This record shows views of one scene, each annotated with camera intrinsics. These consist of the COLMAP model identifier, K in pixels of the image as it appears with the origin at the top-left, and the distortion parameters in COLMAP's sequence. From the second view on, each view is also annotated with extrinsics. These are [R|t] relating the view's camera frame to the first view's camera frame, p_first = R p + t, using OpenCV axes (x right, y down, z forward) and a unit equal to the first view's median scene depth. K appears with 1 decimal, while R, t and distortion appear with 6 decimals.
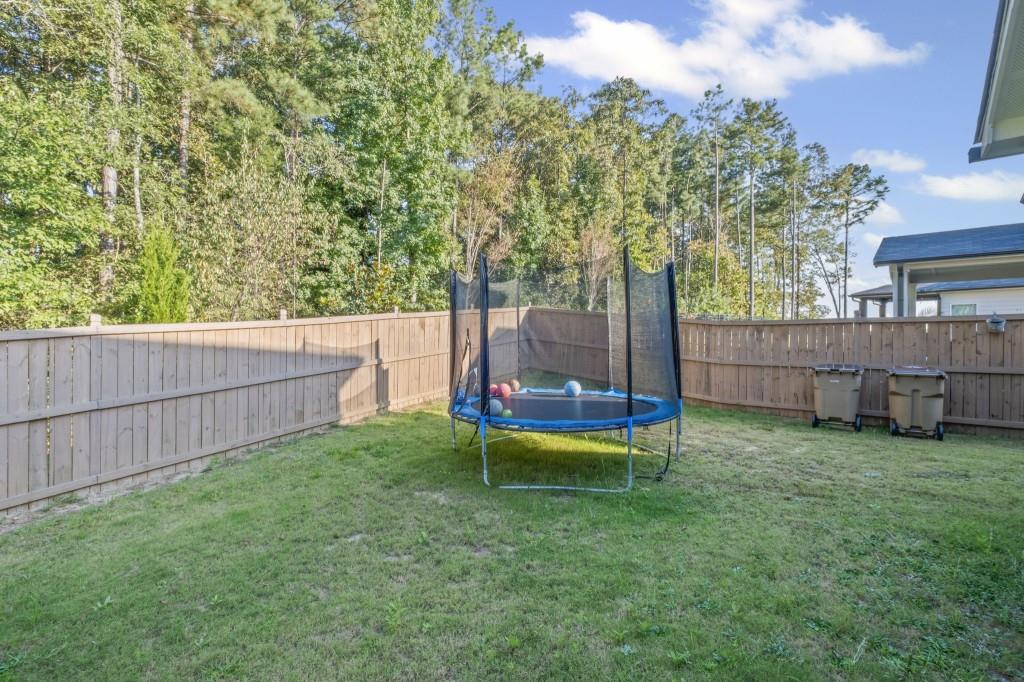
lens RADIAL K [[445.1, 0, 512.2], [0, 445.1, 335.0], [0, 0, 1]] dist [0.001324, 0.000013]
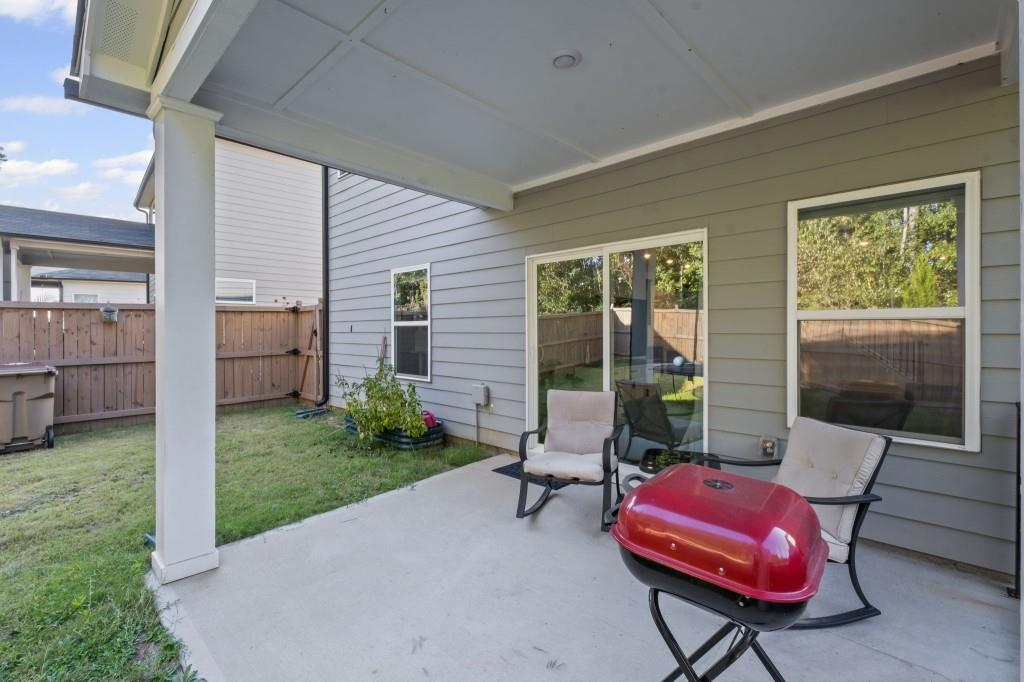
lens RADIAL K [[445.1, 0, 512.2], [0, 445.1, 335.0], [0, 0, 1]] dist [0.001324, 0.000013]
pose [[0.017323, -0.018249, 0.999683, 0.124088], [-0.005140, 0.999819, 0.018340, 0.000902], [-0.999837, -0.005456, 0.017226, 0.101152]]
